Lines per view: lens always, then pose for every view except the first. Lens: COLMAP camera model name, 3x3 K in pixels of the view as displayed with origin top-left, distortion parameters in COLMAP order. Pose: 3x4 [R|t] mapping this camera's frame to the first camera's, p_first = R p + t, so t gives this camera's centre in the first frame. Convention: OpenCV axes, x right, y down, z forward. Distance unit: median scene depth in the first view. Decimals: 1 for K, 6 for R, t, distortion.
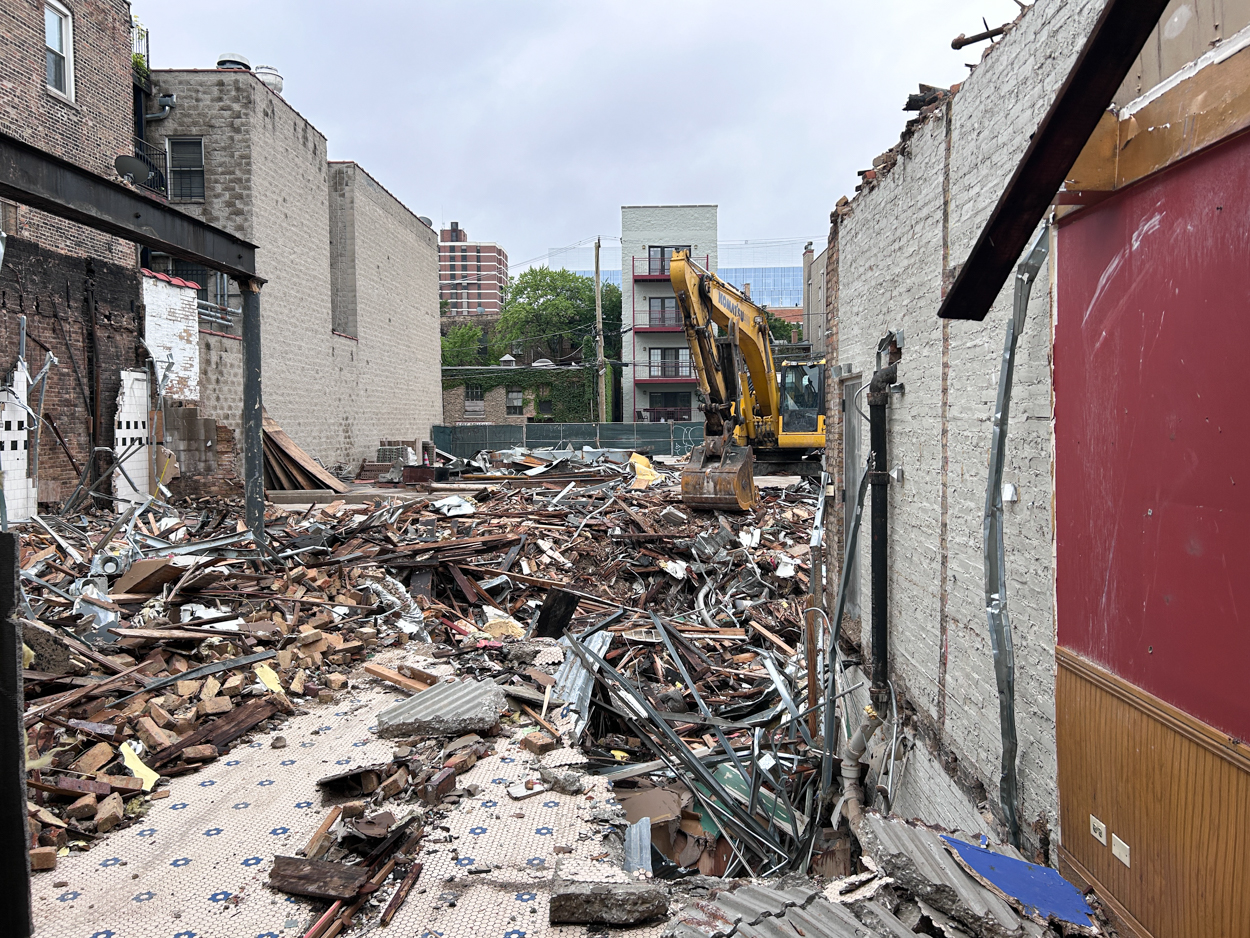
lens RADIAL K [[940.3, 0, 627.3], [0, 940.3, 463.7], [0, 0, 1]] dist [0.062475, -0.005761]
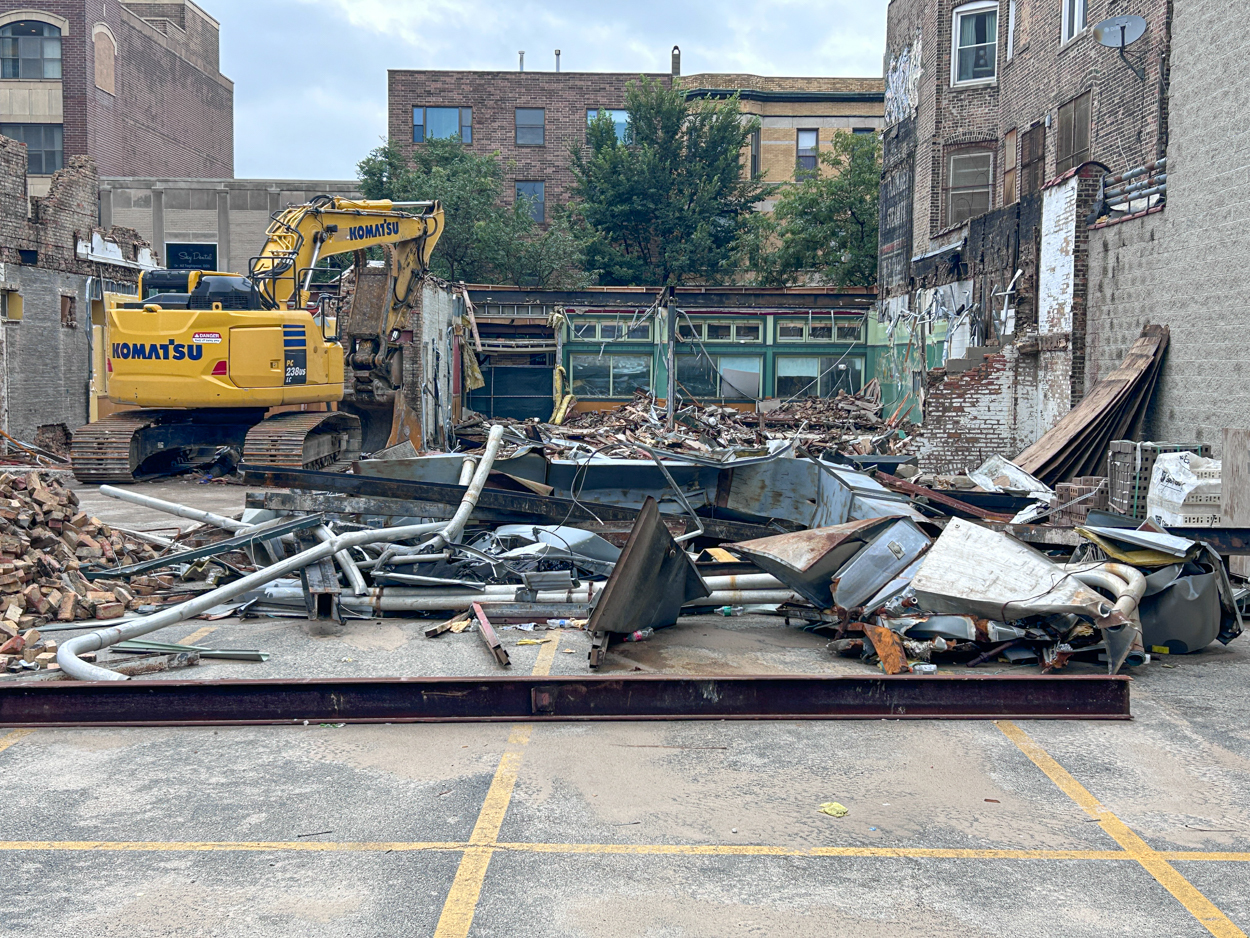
lens RADIAL K [[1971.9, 0, 621.1], [0, 1971.9, 468.5], [0, 0, 1]] dist [0.337777, 0.000000]
pose [[-0.999867, -0.004304, -0.015748, -0.085861], [-0.005835, 0.995116, 0.098539, -0.103862], [0.015247, 0.098617, -0.995009, 2.326505]]
